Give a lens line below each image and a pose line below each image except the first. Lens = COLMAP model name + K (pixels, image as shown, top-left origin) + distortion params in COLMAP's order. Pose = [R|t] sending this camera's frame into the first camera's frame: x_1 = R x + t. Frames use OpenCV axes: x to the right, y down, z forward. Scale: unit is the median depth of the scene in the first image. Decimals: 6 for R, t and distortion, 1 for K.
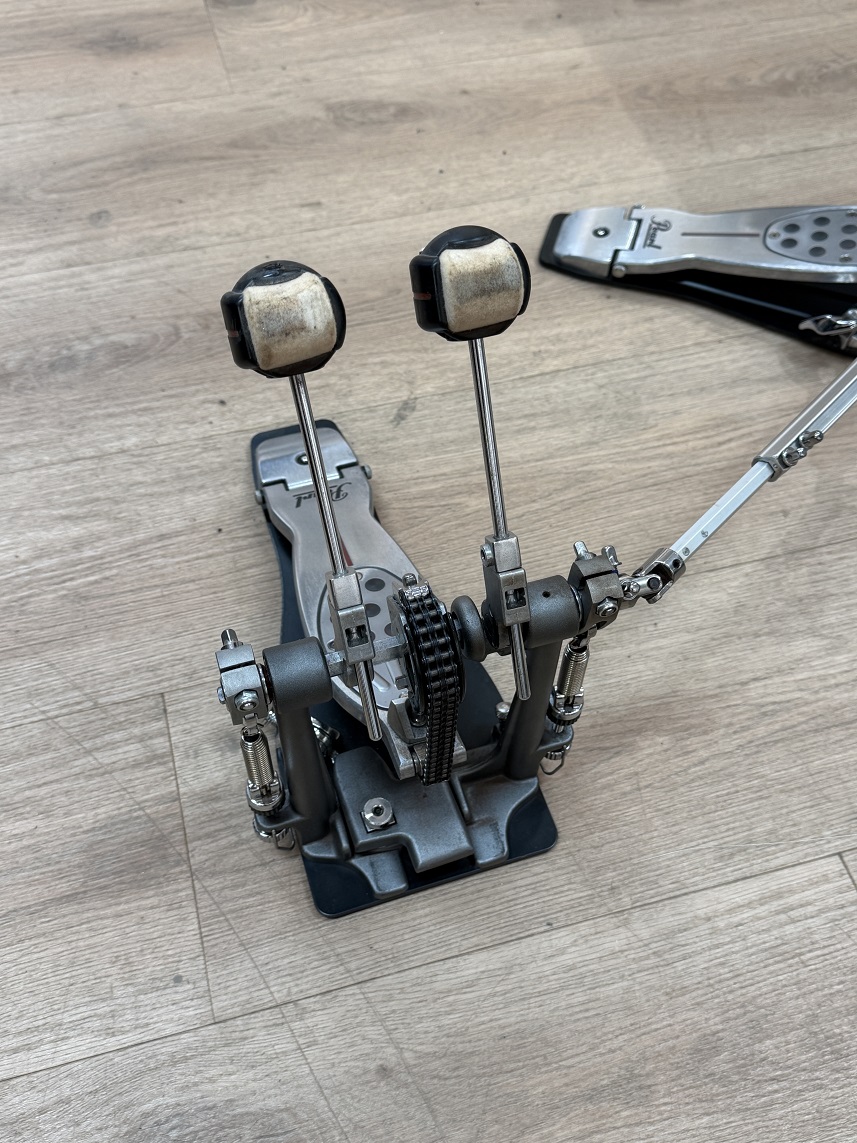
lens RADIAL K [[1141.7, 0, 413.3], [0, 1141.7, 572.6], [0, 0, 1]] dist [0.024026, 0.000000]
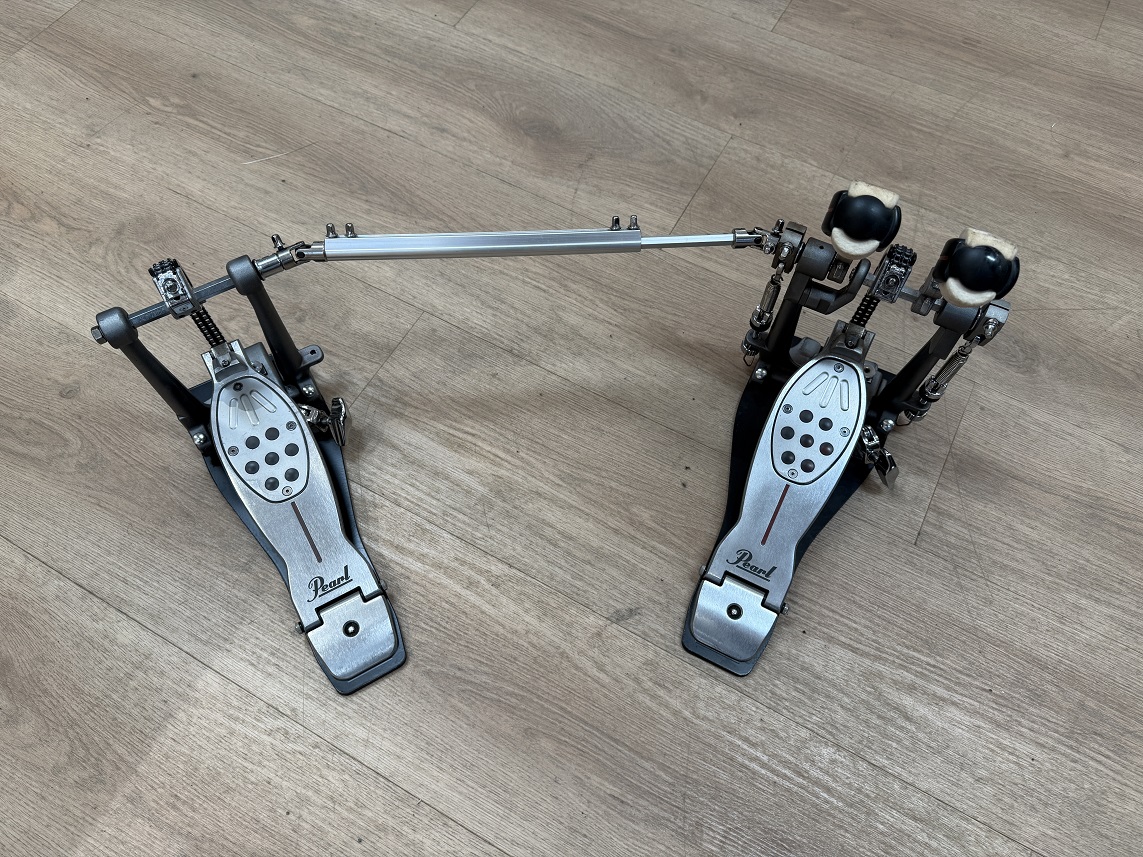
lens RADIAL K [[820.1, 0, 576.2], [0, 820.1, 423.8], [0, 0, 1]] dist [0.048275, -0.067084]
pose [[-0.720891, -0.629116, 0.290740, -0.109797], [0.556335, -0.275135, 0.784087, -0.907544], [-0.413289, 0.726990, 0.548342, 0.449585]]
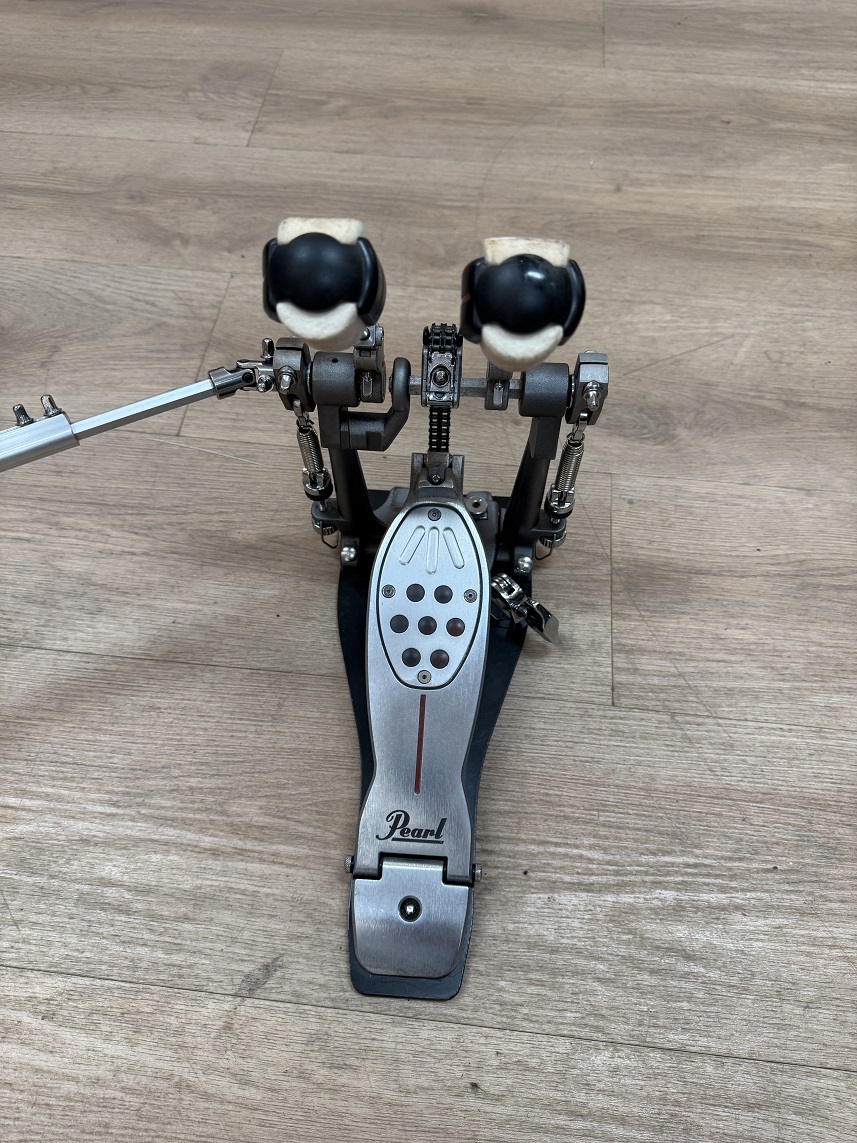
lens RADIAL K [[820.1, 0, 429.3], [0, 820.1, 562.4], [0, 0, 1]] dist [0.048275, -0.067084]
pose [[-0.930660, -0.323889, 0.170199, -0.138028], [0.292142, -0.377739, 0.878616, -0.568352], [-0.220283, 0.867415, 0.446169, 0.535804]]
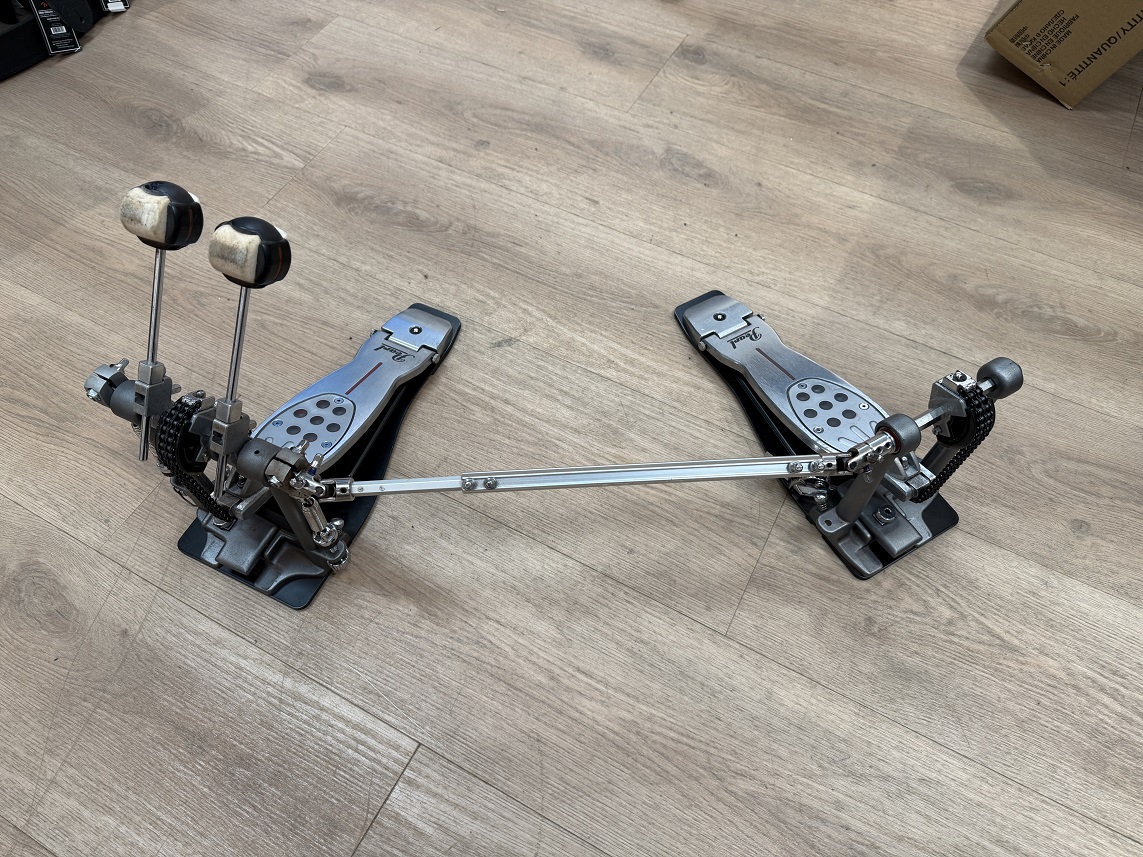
lens RADIAL K [[820.1, 0, 574.0], [0, 820.1, 420.4], [0, 0, 1]] dist [0.048275, -0.067084]
pose [[0.726360, 0.565852, -0.390144, 0.605659], [-0.559395, 0.816512, 0.142776, -0.298545], [0.399347, 0.114538, 0.909617, 0.085710]]
